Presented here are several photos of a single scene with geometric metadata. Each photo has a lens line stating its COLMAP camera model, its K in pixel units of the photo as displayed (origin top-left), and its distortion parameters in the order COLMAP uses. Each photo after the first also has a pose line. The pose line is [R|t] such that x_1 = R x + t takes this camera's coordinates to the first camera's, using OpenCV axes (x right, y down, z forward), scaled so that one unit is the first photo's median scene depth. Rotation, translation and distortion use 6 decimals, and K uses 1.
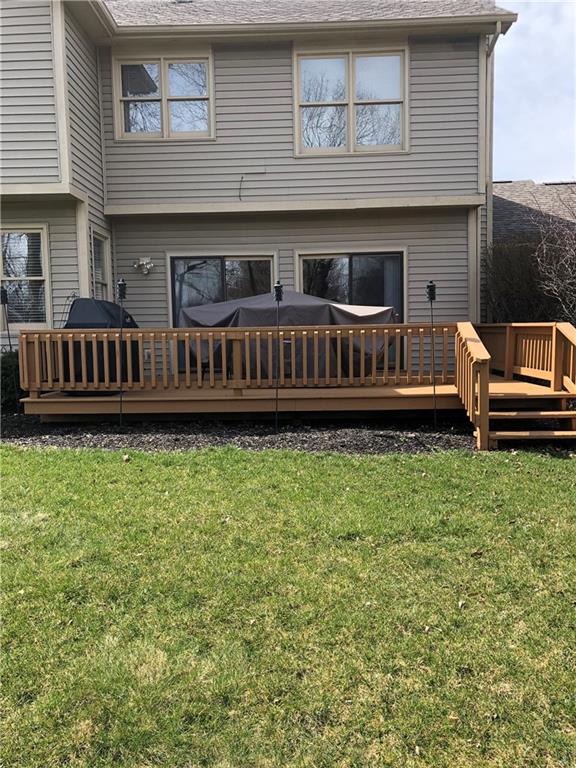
lens RADIAL K [[629.1, 0, 288.0], [0, 629.1, 384.0], [0, 0, 1]] dist [0.038768, -0.012316]
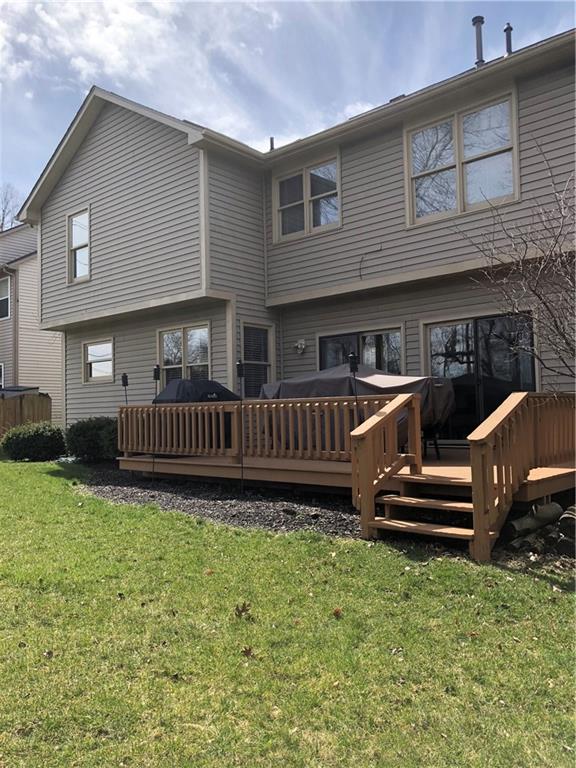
lens RADIAL K [[629.1, 0, 288.0], [0, 629.1, 384.0], [0, 0, 1]] dist [0.038768, -0.012316]
pose [[0.771198, -0.027758, -0.635990, 0.498594], [-0.047858, 0.993694, -0.101402, -0.008403], [0.634794, 0.108638, 0.765006, 0.152074]]
